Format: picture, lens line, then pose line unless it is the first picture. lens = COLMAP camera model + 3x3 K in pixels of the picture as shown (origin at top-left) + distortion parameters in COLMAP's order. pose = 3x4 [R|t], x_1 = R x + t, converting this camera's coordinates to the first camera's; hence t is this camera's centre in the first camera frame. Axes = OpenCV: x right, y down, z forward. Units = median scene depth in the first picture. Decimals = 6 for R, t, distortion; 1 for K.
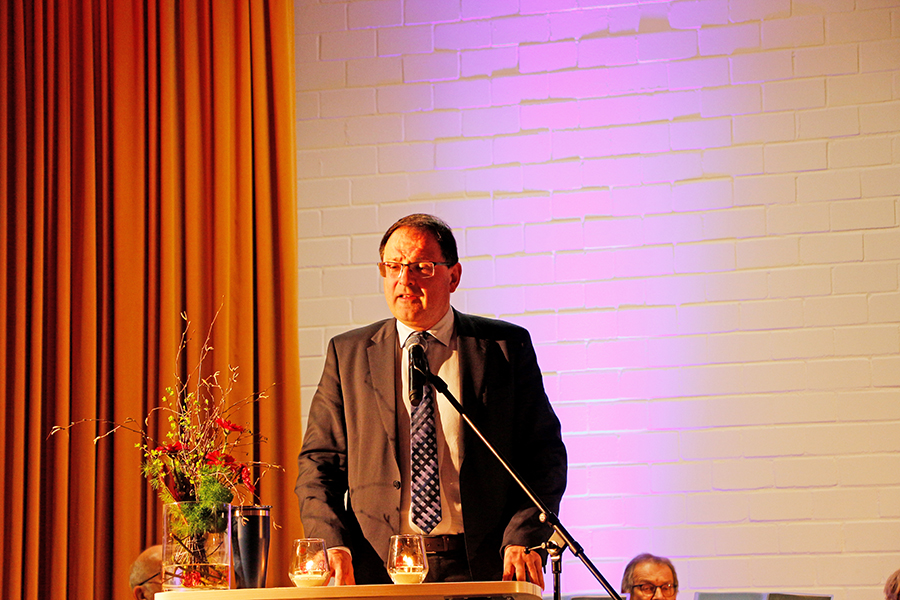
lens RADIAL K [[3019.6, 0, 450.0], [0, 3019.6, 300.0], [0, 0, 1]] dist [0.810016, -0.330274]
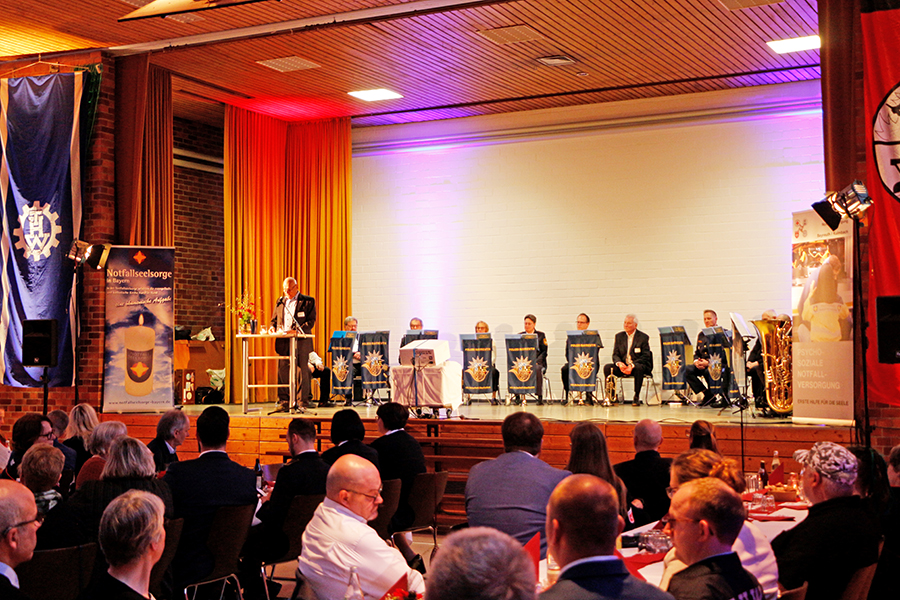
lens RADIAL K [[1280.5, 0, 450.0], [0, 1280.5, 300.0], [0, 0, 1]] dist [0.033803, 0.461592]
pose [[0.981915, 0.008570, -0.189130, 0.396099], [0.010471, 0.994988, 0.099446, -0.105956], [0.189035, -0.099628, 0.976903, -0.645924]]
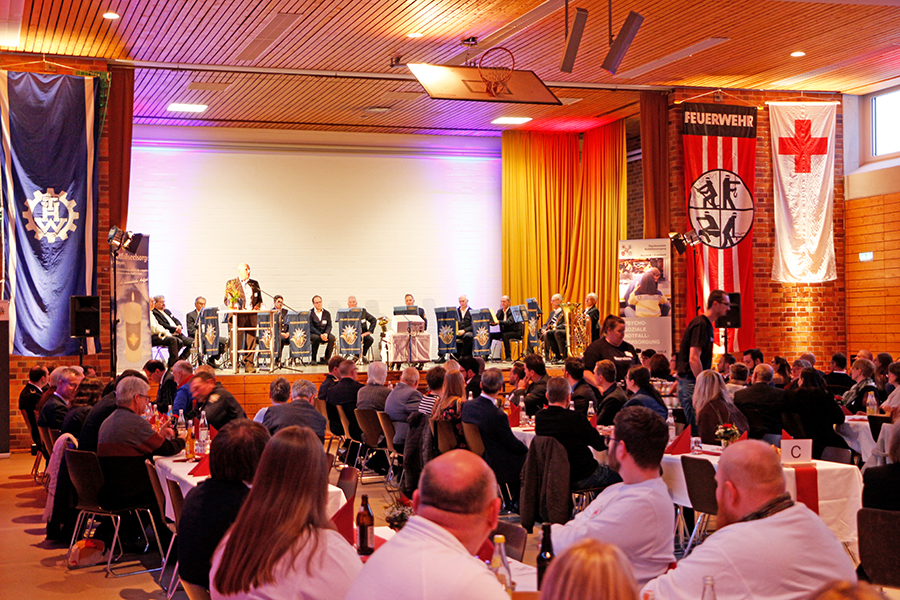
lens RADIAL K [[1404.3, 0, 450.0], [0, 1404.3, 300.0], [0, 0, 1]] dist [0.068406, 0.617216]
pose [[0.818026, 0.024711, 0.574650, -0.828690], [-0.089853, 0.992301, 0.085238, -0.132051], [-0.568120, -0.121361, 0.813948, -1.009292]]
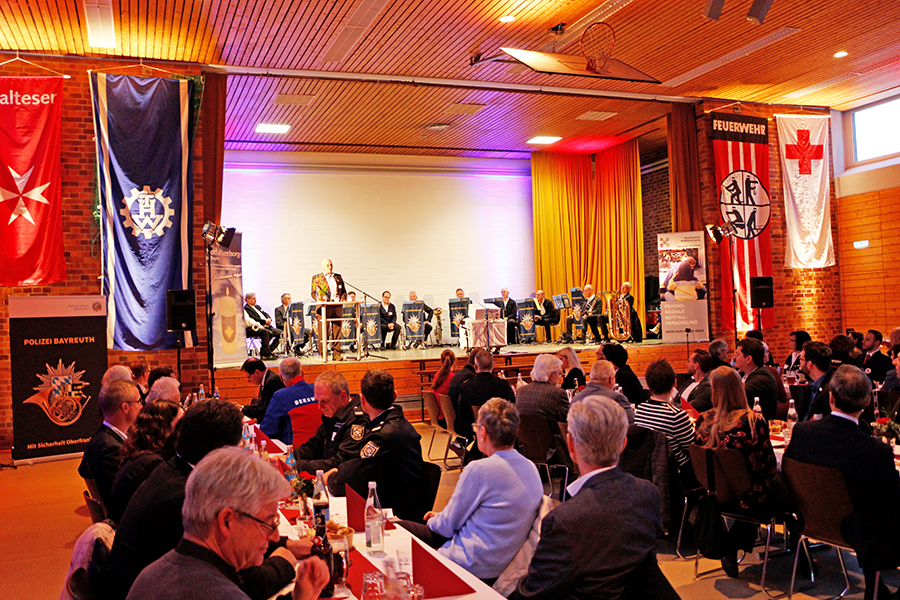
lens RADIAL K [[842.0, 0, 450.0], [0, 842.0, 300.0], [0, 0, 1]] dist [-0.142042, 0.211346]
pose [[0.797530, 0.006891, 0.603240, -0.573916], [-0.068092, 0.994573, 0.078662, -0.047200], [-0.599424, -0.103811, 0.793671, -0.409232]]
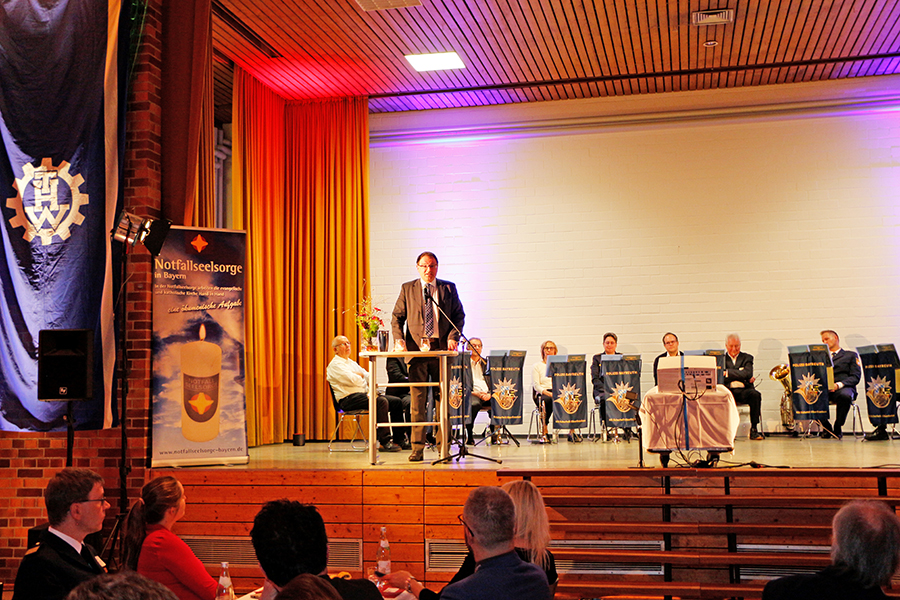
lens RADIAL K [[1095.0, 0, 450.0], [0, 1095.0, 300.0], [0, 0, 1]] dist [-0.012013, 0.193518]
pose [[0.997563, 0.012024, 0.068728, -0.043490], [-0.016190, 0.998044, 0.060387, -0.030918], [-0.067868, -0.061353, 0.995806, -0.210515]]
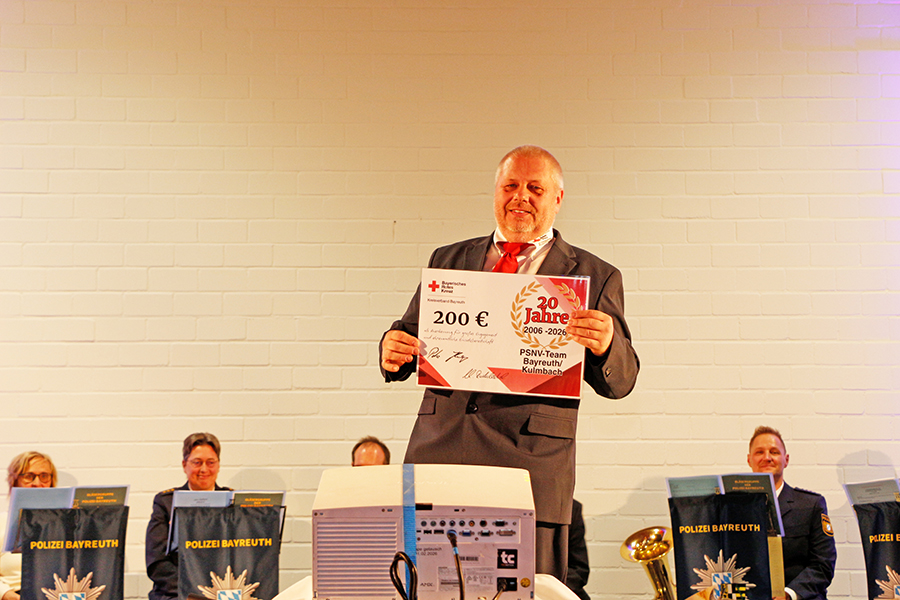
lens RADIAL K [[1932.7, 0, 450.0], [0, 1932.7, 300.0], [0, 0, 1]] dist [0.291785, 0.058810]
pose [[0.951279, 0.063735, 0.301672, 0.060106], [-0.062483, 0.997951, -0.013809, 0.021793], [-0.301934, -0.005713, 0.953312, 0.163079]]
